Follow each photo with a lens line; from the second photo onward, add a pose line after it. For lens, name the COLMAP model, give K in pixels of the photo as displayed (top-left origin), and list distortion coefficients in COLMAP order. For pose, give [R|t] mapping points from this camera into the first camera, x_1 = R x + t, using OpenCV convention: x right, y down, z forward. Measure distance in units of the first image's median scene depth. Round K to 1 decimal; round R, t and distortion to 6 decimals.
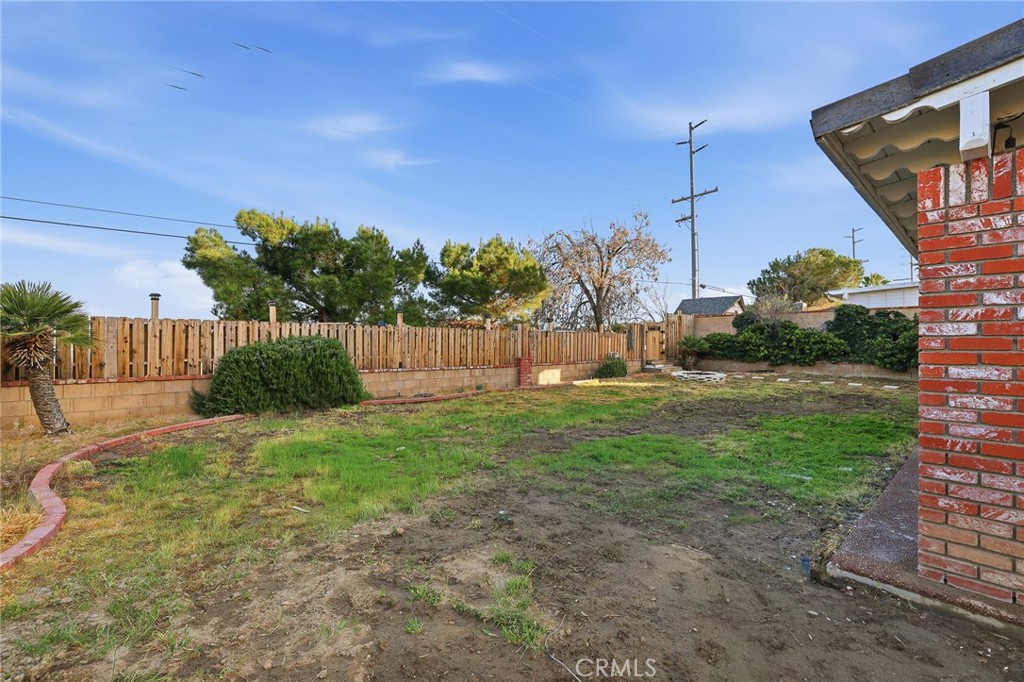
lens RADIAL K [[445.6, 0, 510.4], [0, 445.6, 341.7], [0, 0, 1]] dist [-0.048091, 0.016481]
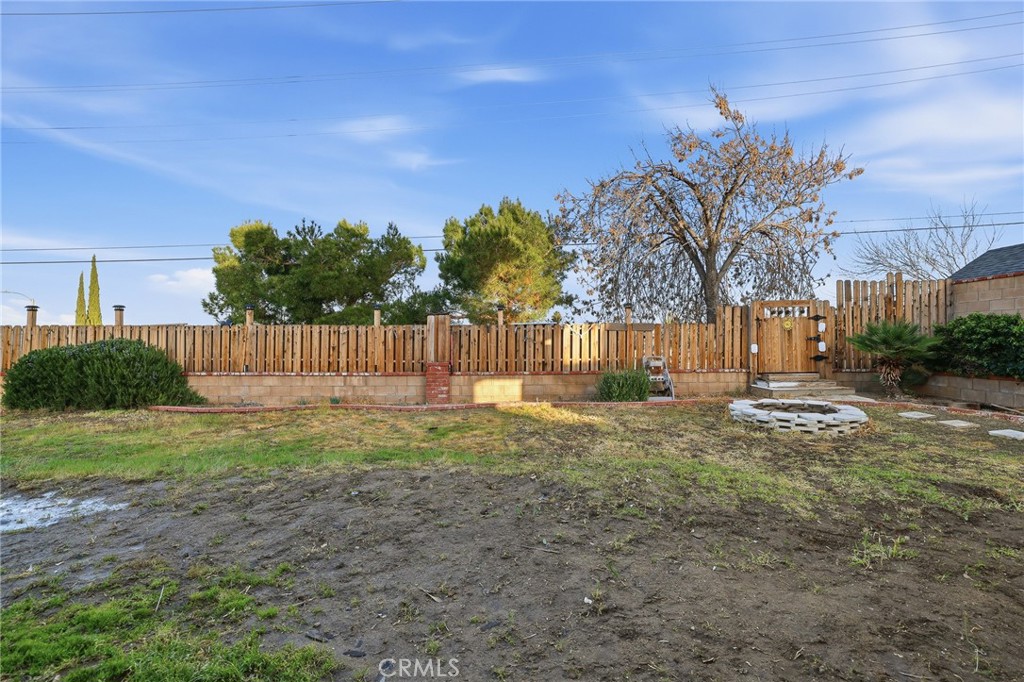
lens RADIAL K [[445.6, 0, 510.4], [0, 445.6, 341.7], [0, 0, 1]] dist [-0.048091, 0.016481]
pose [[0.754588, -0.012170, -0.656086, 0.575211], [0.009533, 0.999926, -0.007583, 0.008217], [0.656129, -0.000533, 0.754648, 0.534484]]
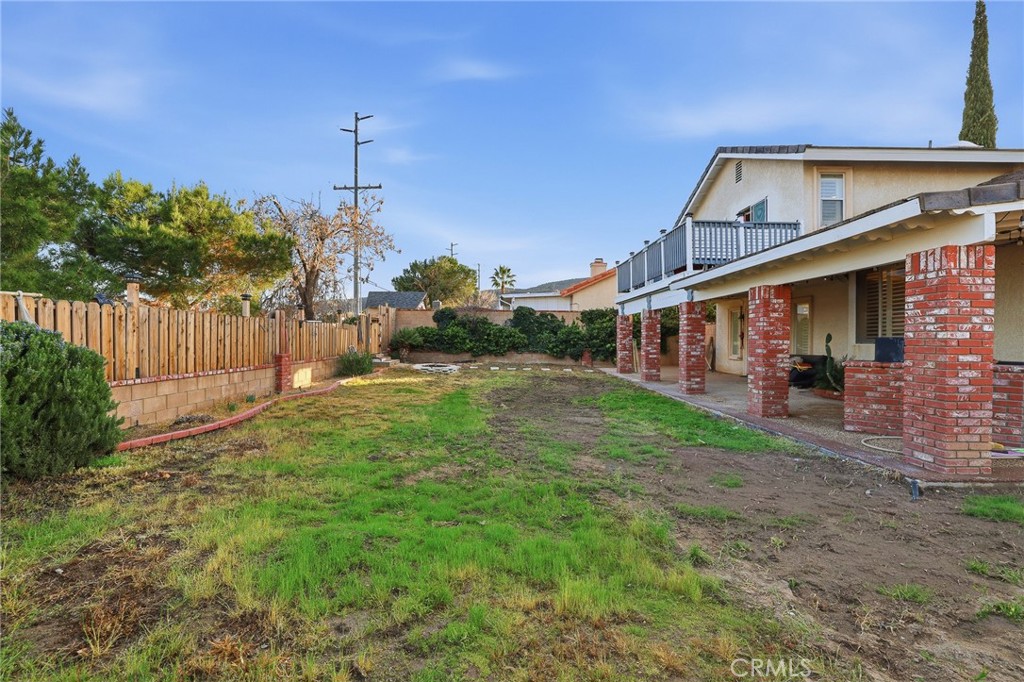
lens RADIAL K [[445.6, 0, 510.4], [0, 445.6, 341.7], [0, 0, 1]] dist [-0.048091, 0.016481]
pose [[0.663187, -0.003243, 0.748447, -0.272745], [-0.010865, 0.999844, 0.013960, -0.001064], [-0.748375, -0.017390, 0.663048, 0.203731]]
